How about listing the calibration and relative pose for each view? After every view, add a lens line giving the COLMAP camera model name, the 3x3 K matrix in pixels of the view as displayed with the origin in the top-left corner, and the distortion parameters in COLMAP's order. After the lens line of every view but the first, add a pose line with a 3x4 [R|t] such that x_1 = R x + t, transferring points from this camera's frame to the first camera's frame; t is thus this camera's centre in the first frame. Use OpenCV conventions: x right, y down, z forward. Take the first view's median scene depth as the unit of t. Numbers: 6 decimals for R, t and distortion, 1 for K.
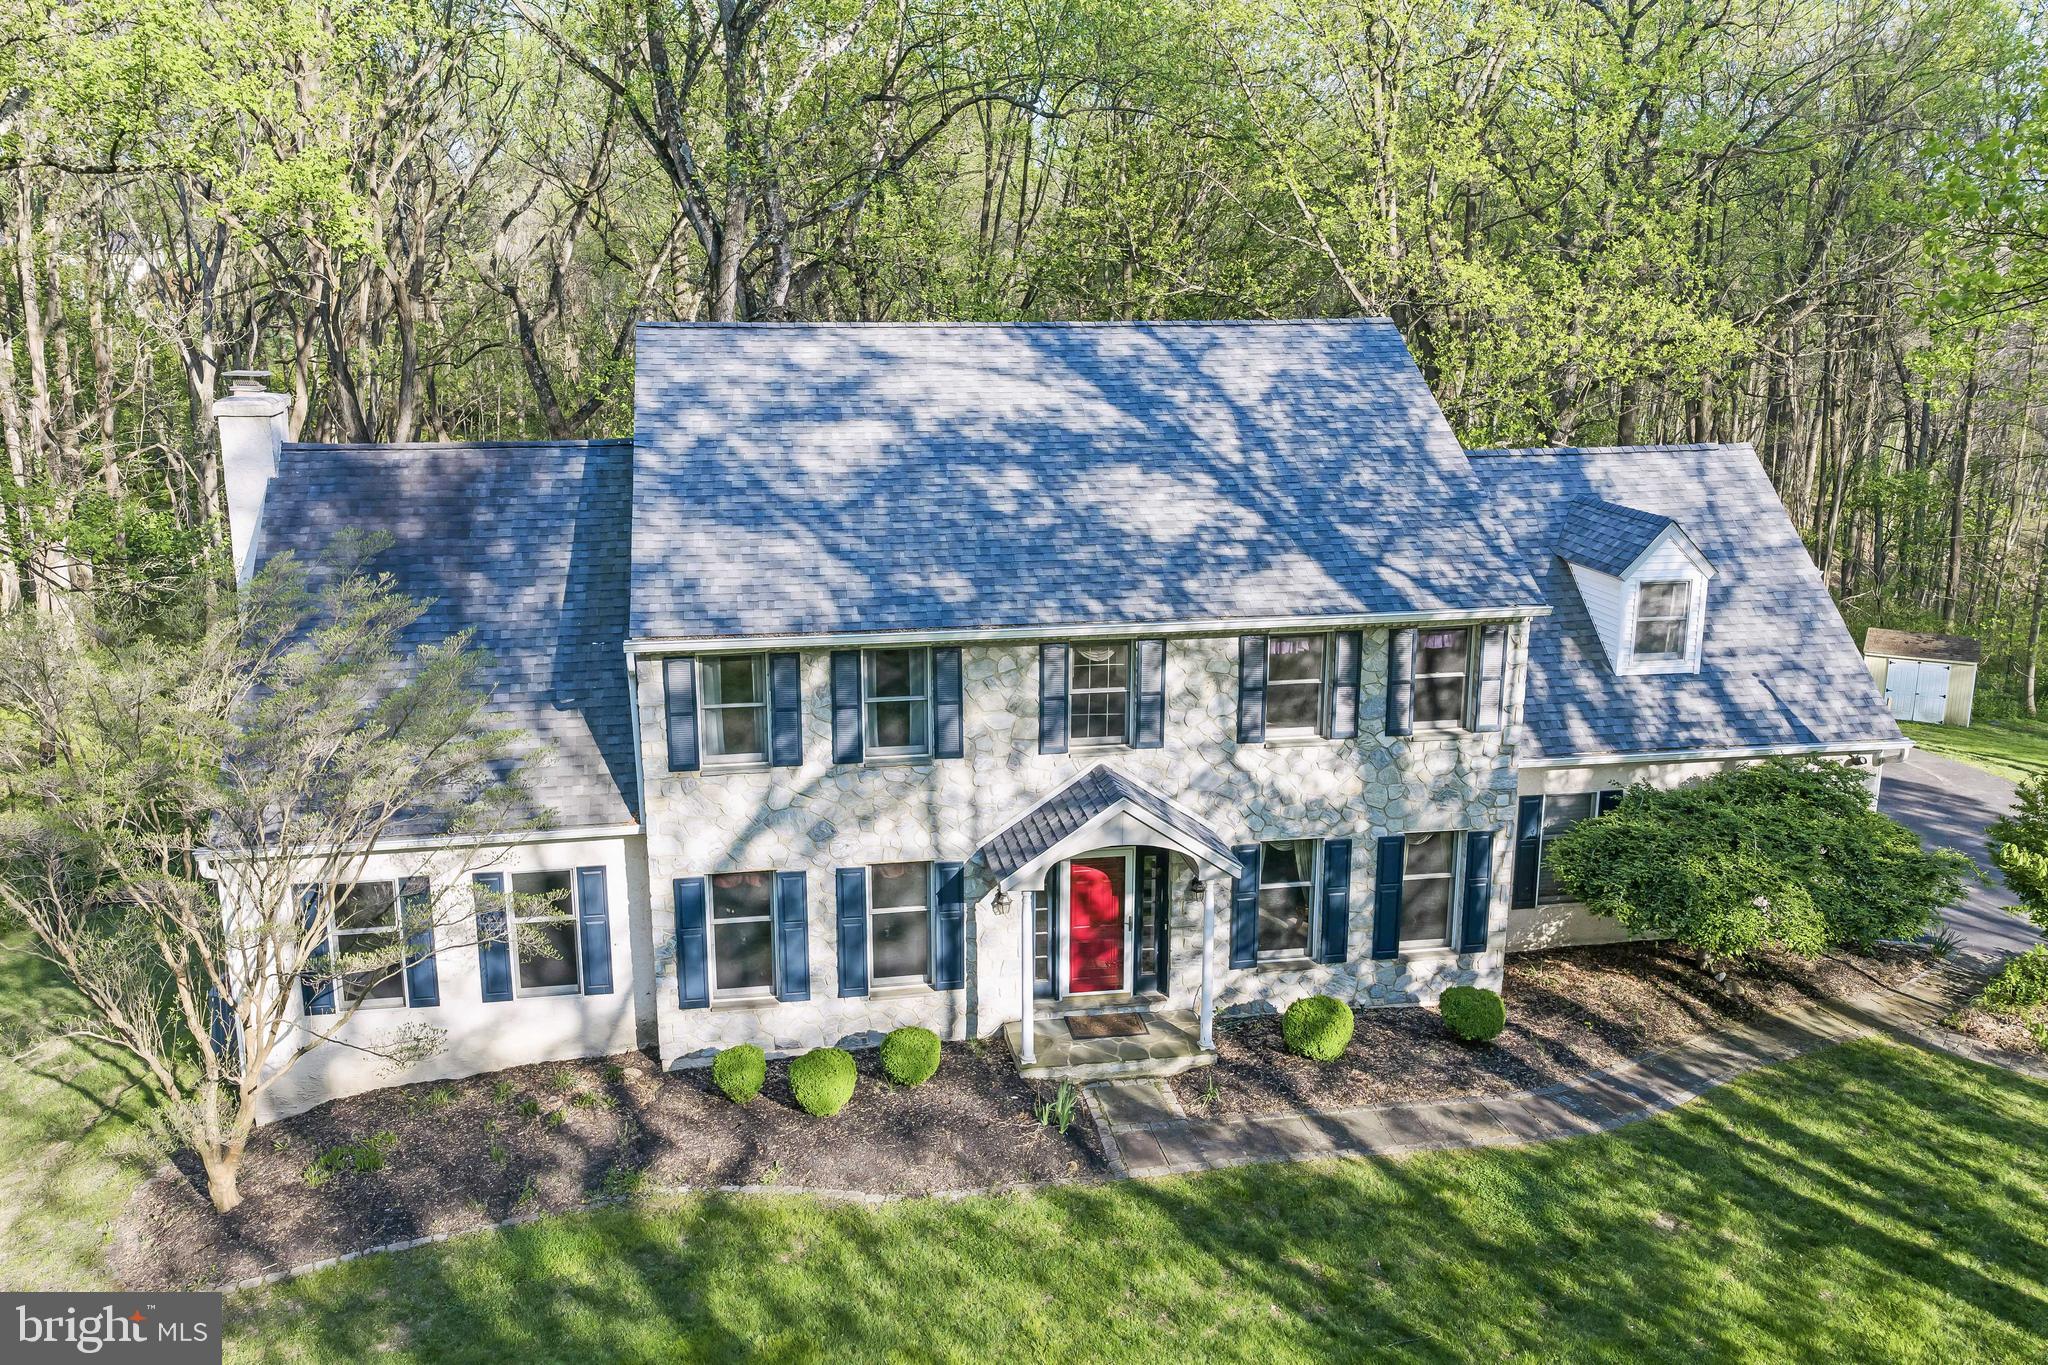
lens RADIAL K [[1689.5, 0, 1024.0], [0, 1689.5, 682.5], [0, 0, 1]] dist [0.024424, -0.042294]
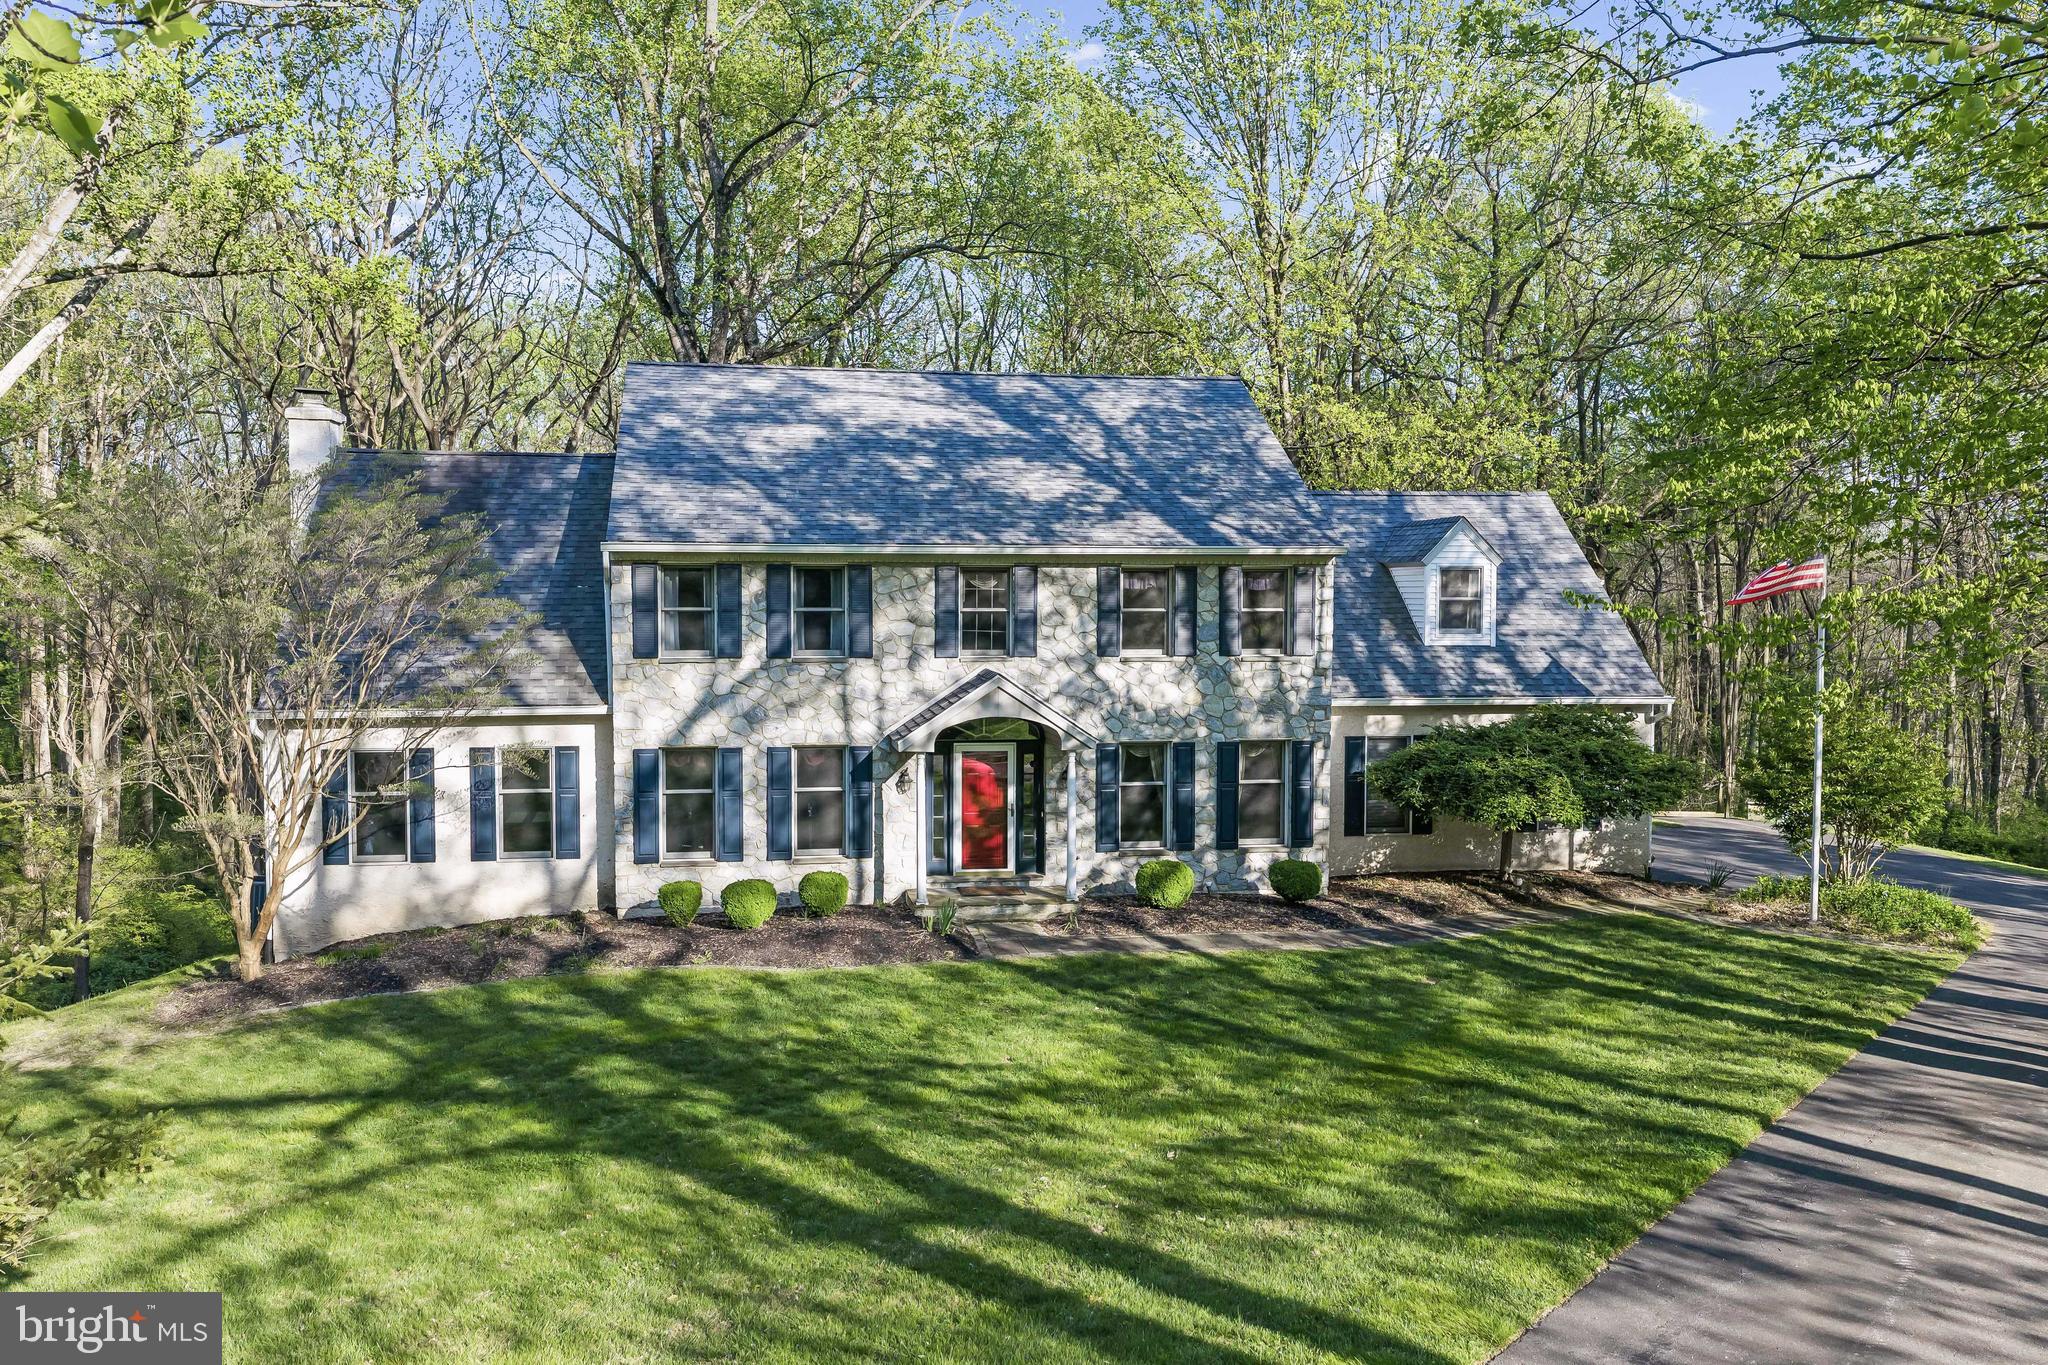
lens RADIAL K [[1689.5, 0, 1024.0], [0, 1689.5, 682.5], [0, 0, 1]] dist [0.024424, -0.042294]
pose [[0.999996, 0.001230, 0.002696, 0.069411], [-0.000701, 0.982147, -0.188115, 0.284815], [-0.002879, 0.188112, 0.982143, -0.204971]]
